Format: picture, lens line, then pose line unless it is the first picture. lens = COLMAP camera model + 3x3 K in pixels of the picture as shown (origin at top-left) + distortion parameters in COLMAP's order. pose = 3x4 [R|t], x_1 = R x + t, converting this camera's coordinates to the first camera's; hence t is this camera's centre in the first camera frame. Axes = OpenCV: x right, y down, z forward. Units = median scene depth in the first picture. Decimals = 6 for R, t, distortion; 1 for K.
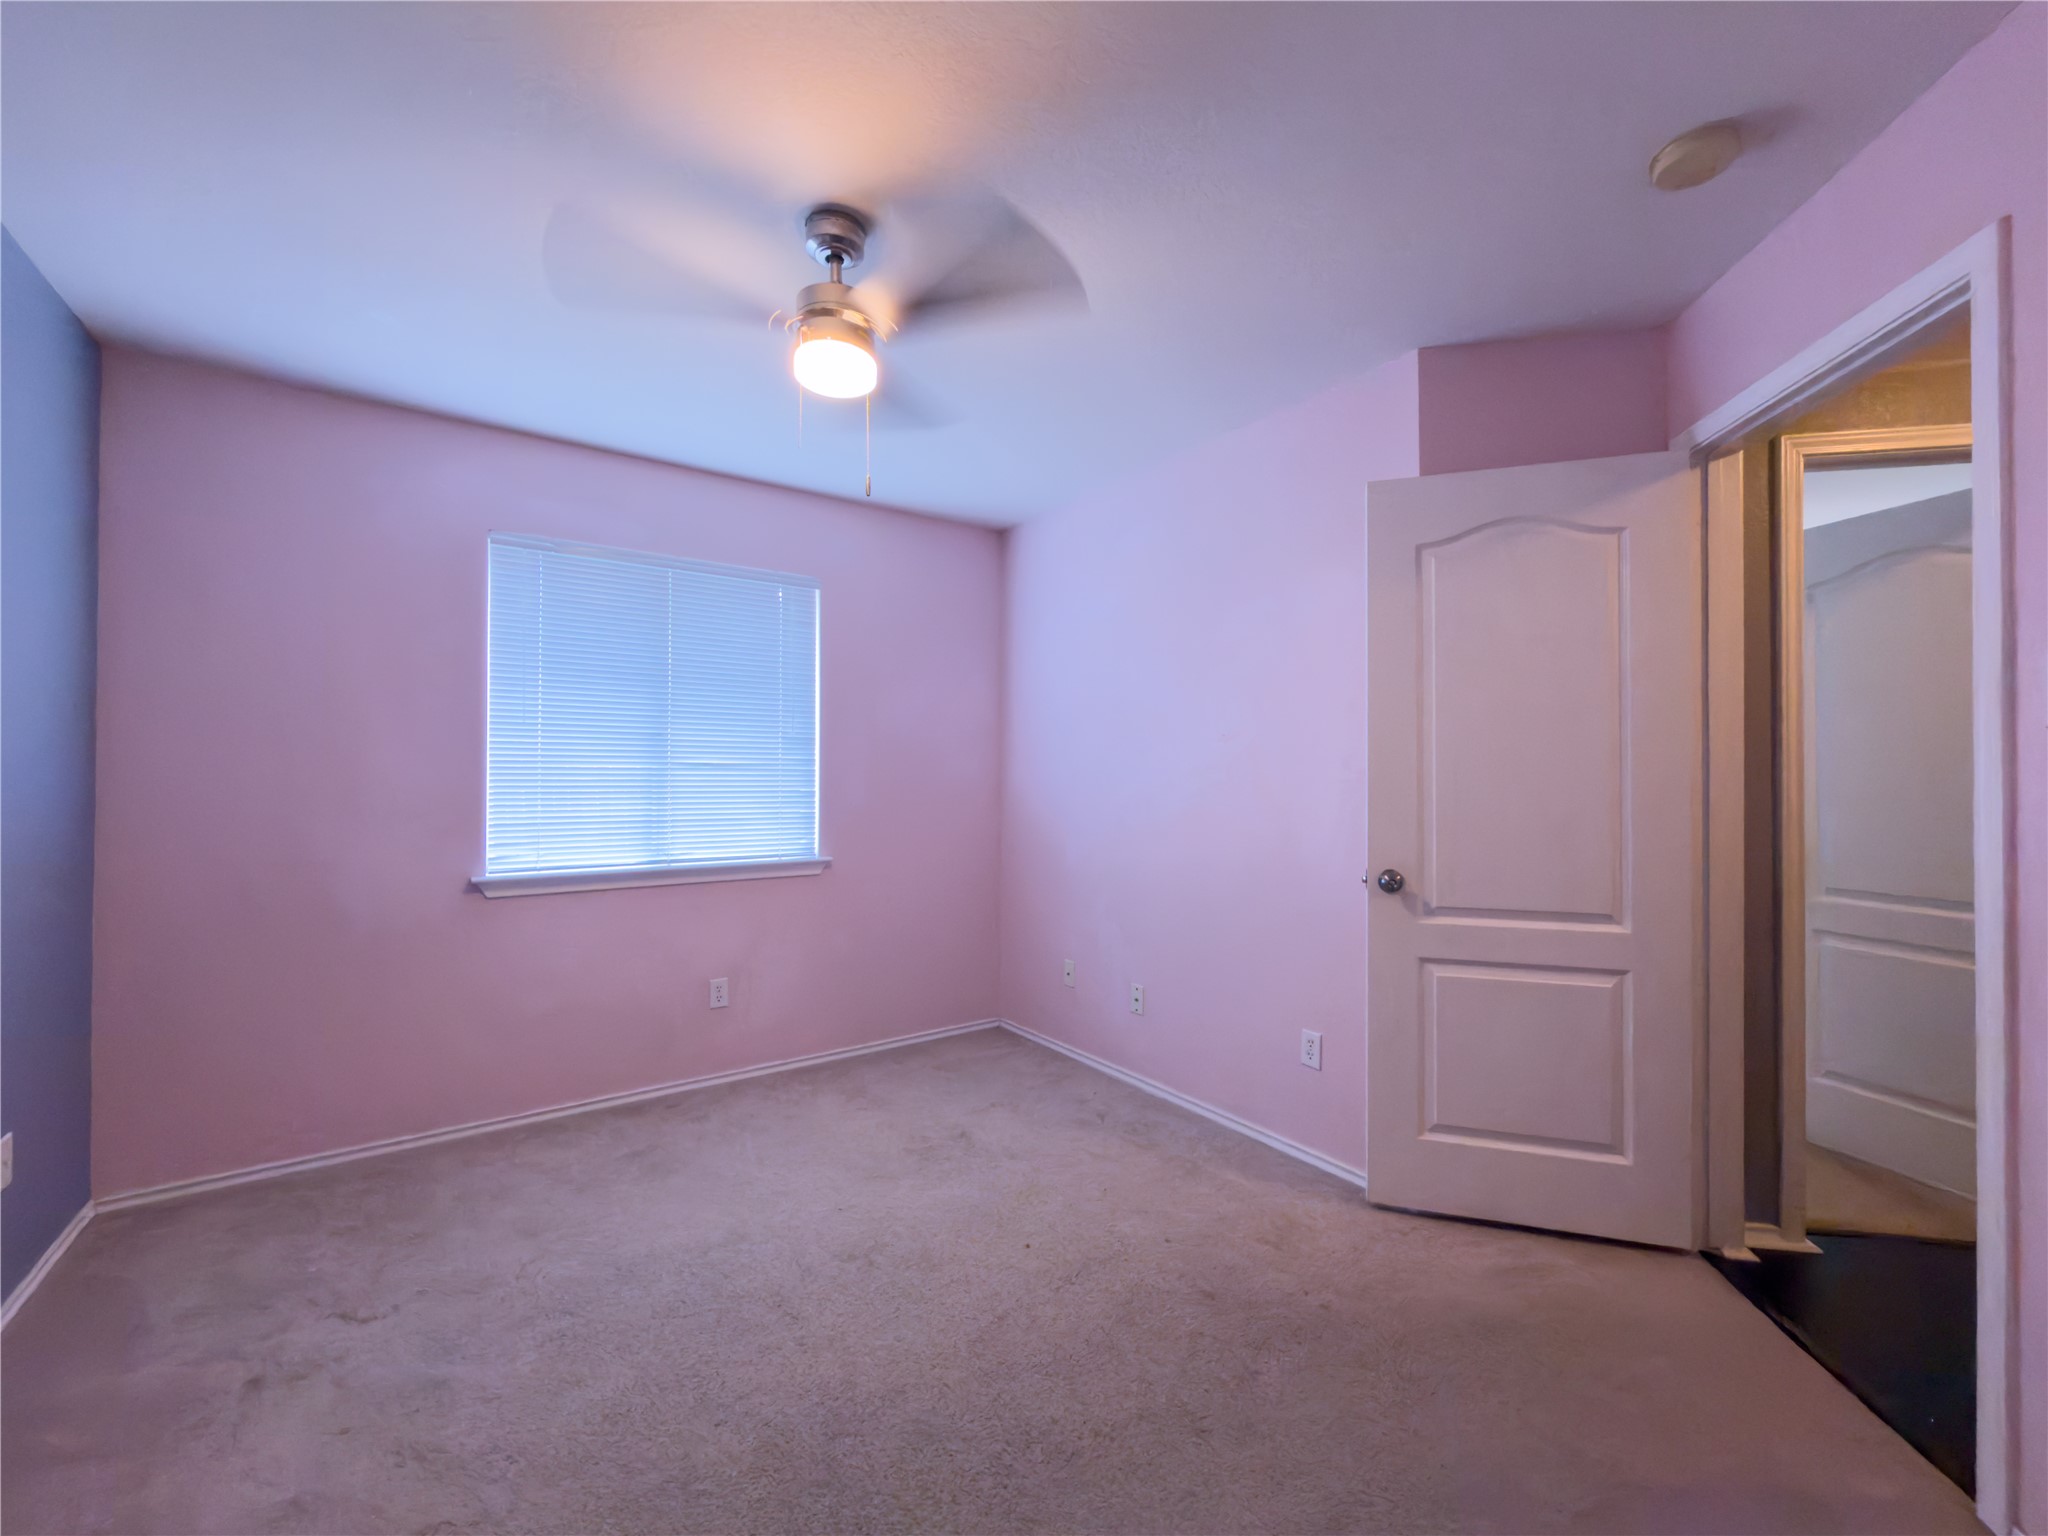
lens RADIAL K [[821.8, 0, 1024.0], [0, 821.8, 768.0], [0, 0, 1]] dist [-0.002655, -0.000509]
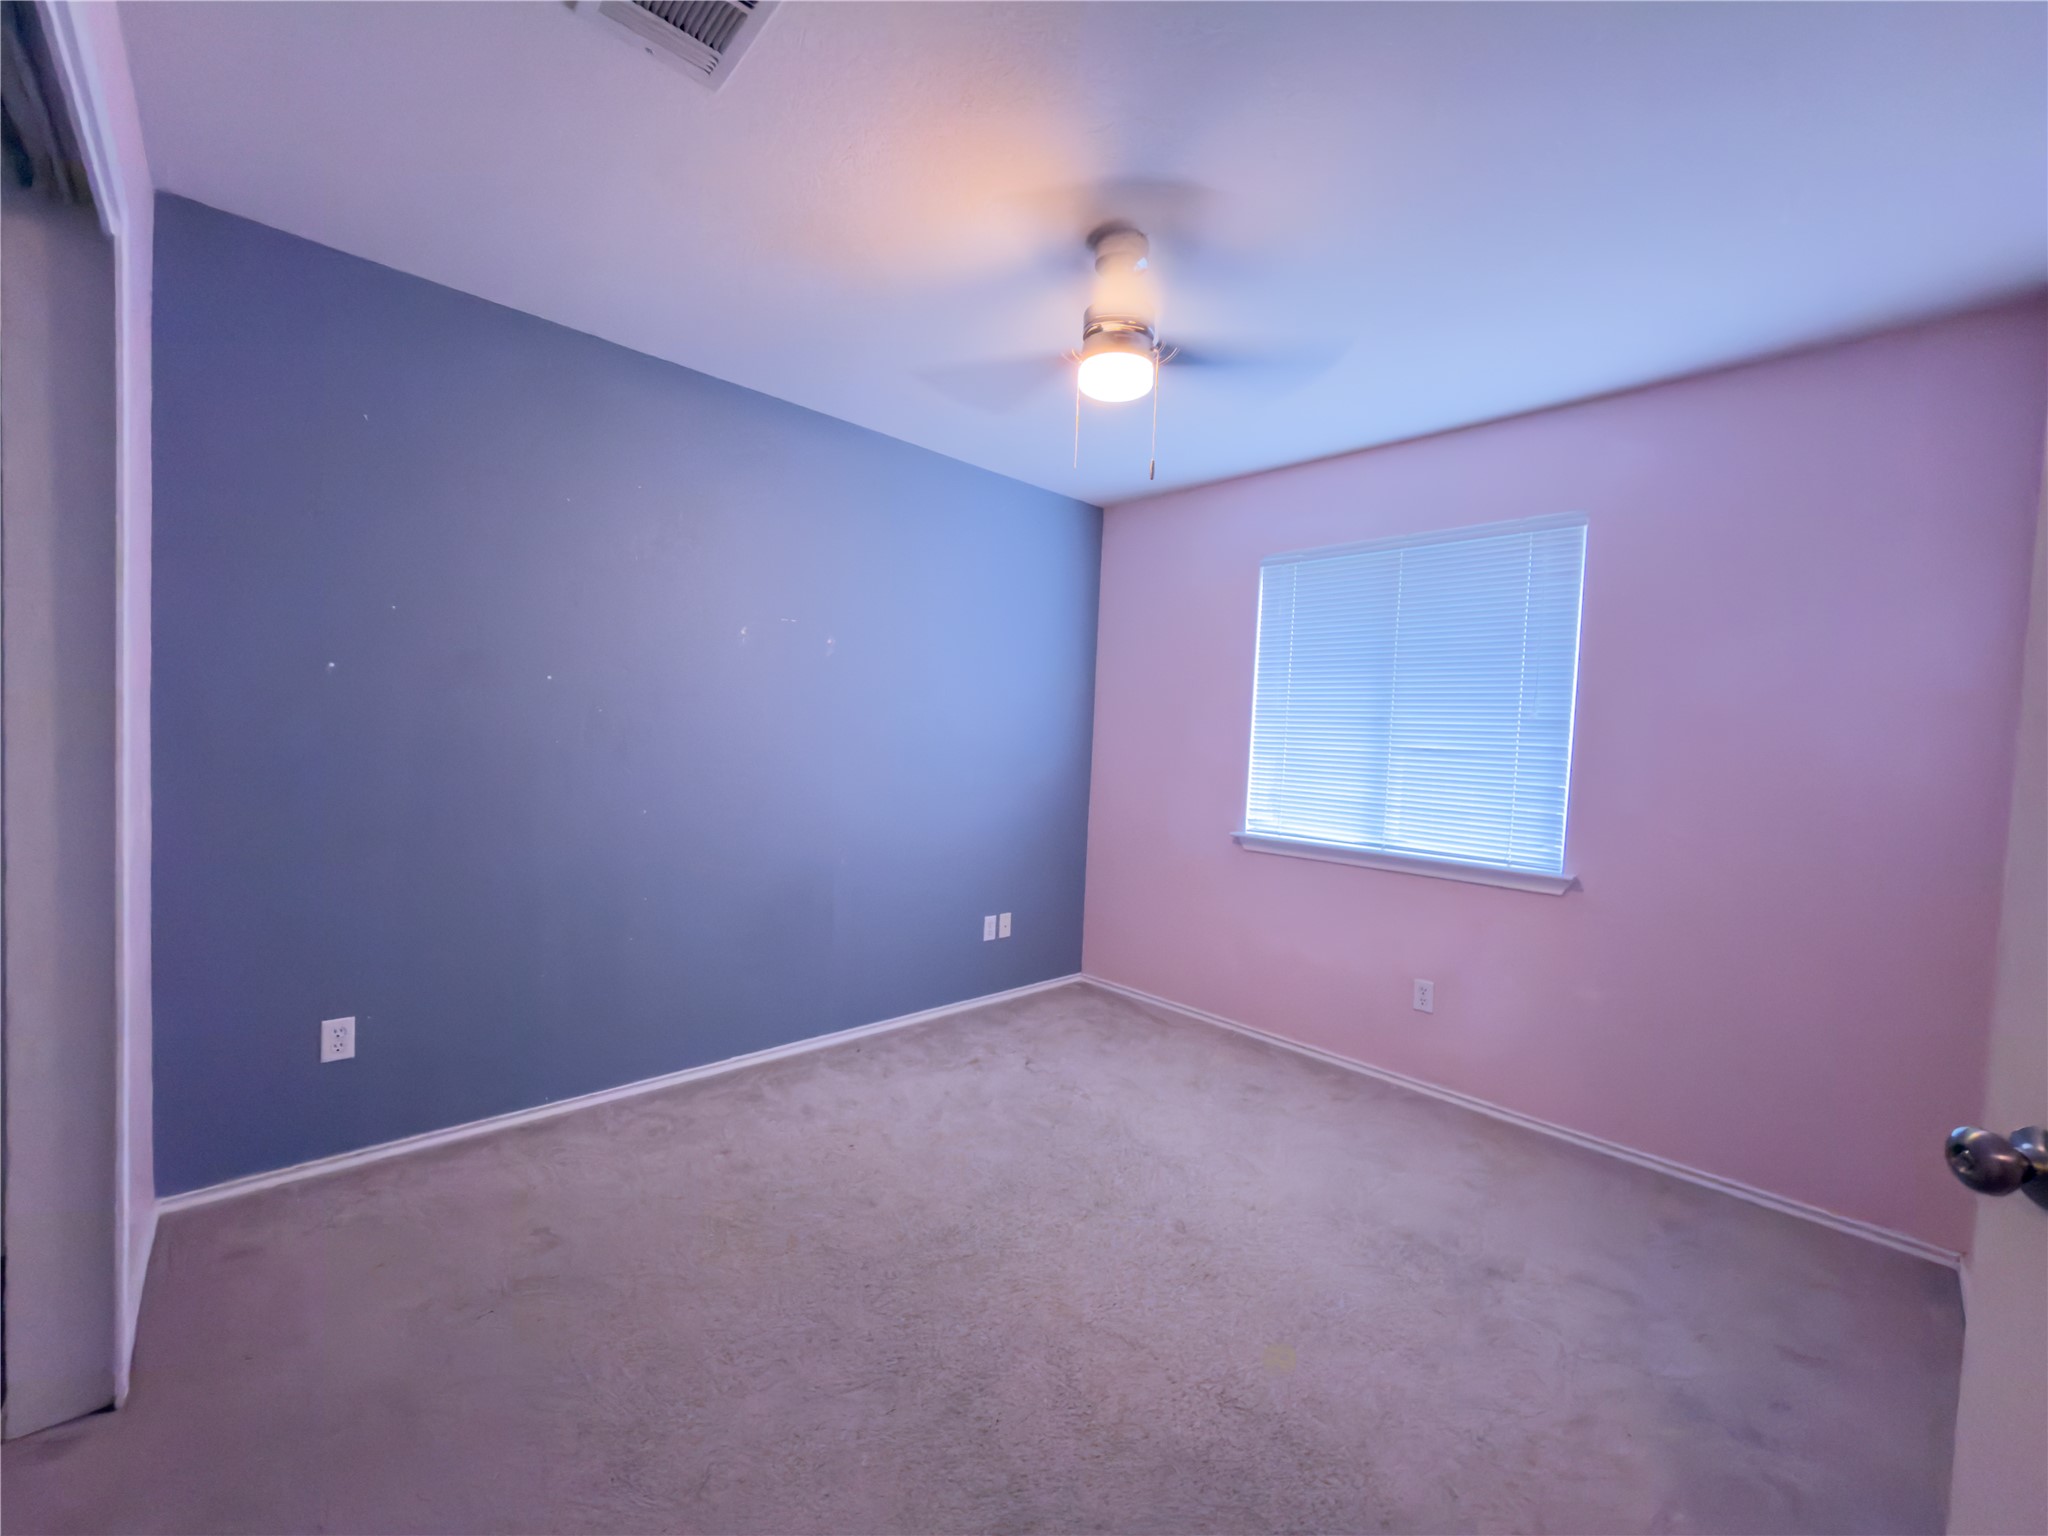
lens RADIAL K [[821.8, 0, 1024.0], [0, 821.8, 768.0], [0, 0, 1]] dist [-0.002655, -0.000509]
pose [[0.139492, 0.040671, -0.989388, 0.491367], [-0.033374, 0.998782, 0.036352, -0.002435], [0.989661, 0.027949, 0.140679, 0.427617]]
